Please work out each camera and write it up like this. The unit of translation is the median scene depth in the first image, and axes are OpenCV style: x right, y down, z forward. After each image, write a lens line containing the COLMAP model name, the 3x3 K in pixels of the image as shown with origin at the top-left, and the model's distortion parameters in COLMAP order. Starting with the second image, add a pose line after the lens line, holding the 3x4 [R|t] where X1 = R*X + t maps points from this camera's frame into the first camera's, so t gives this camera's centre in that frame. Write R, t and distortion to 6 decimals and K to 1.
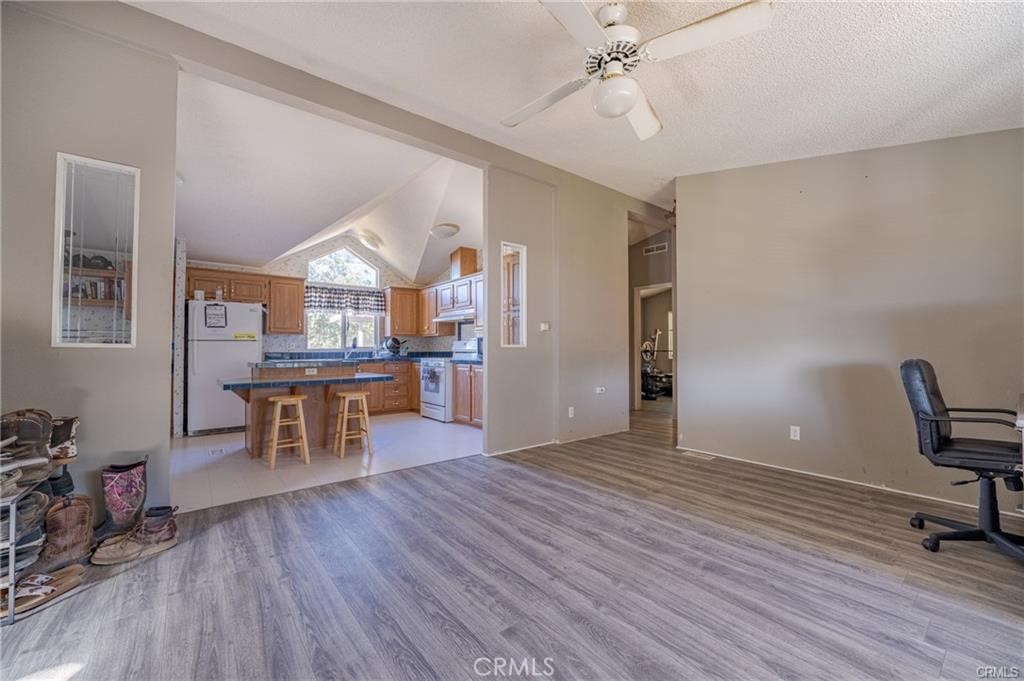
lens RADIAL K [[401.9, 0, 512.9], [0, 401.9, 340.1], [0, 0, 1]] dist [-0.002530, 0.000409]
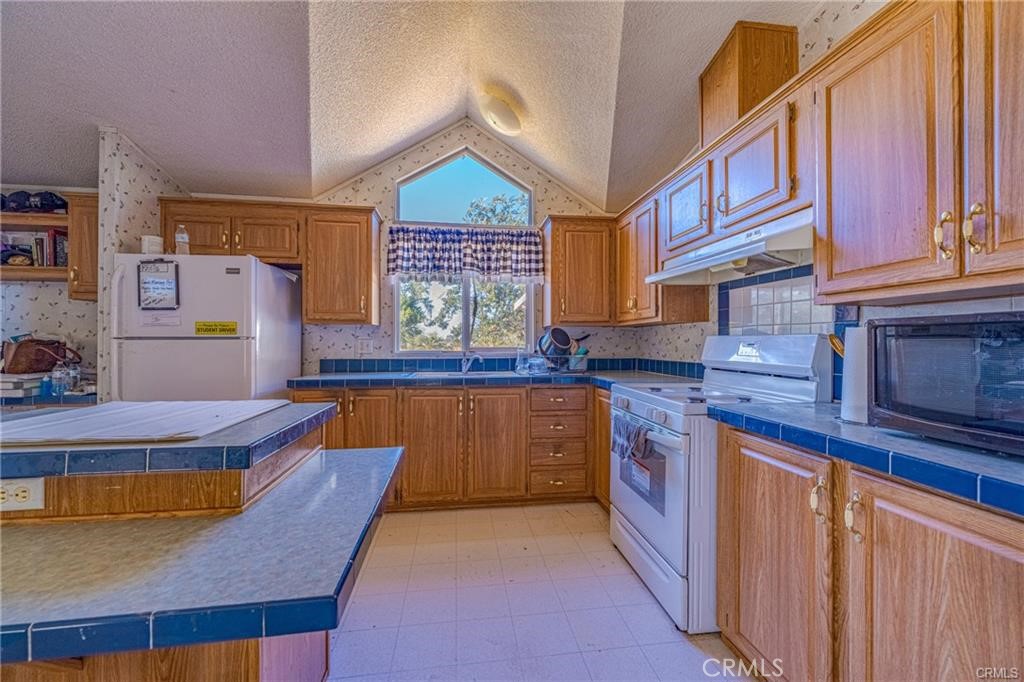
lens RADIAL K [[403.4, 0, 513.6], [0, 403.4, 340.4], [0, 0, 1]] dist [-0.000590, -0.000229]
pose [[0.861343, 0.004010, -0.508008, -0.151115], [0.006985, 0.999781, 0.019734, -0.002954], [0.507976, -0.020546, 0.861126, 0.809648]]
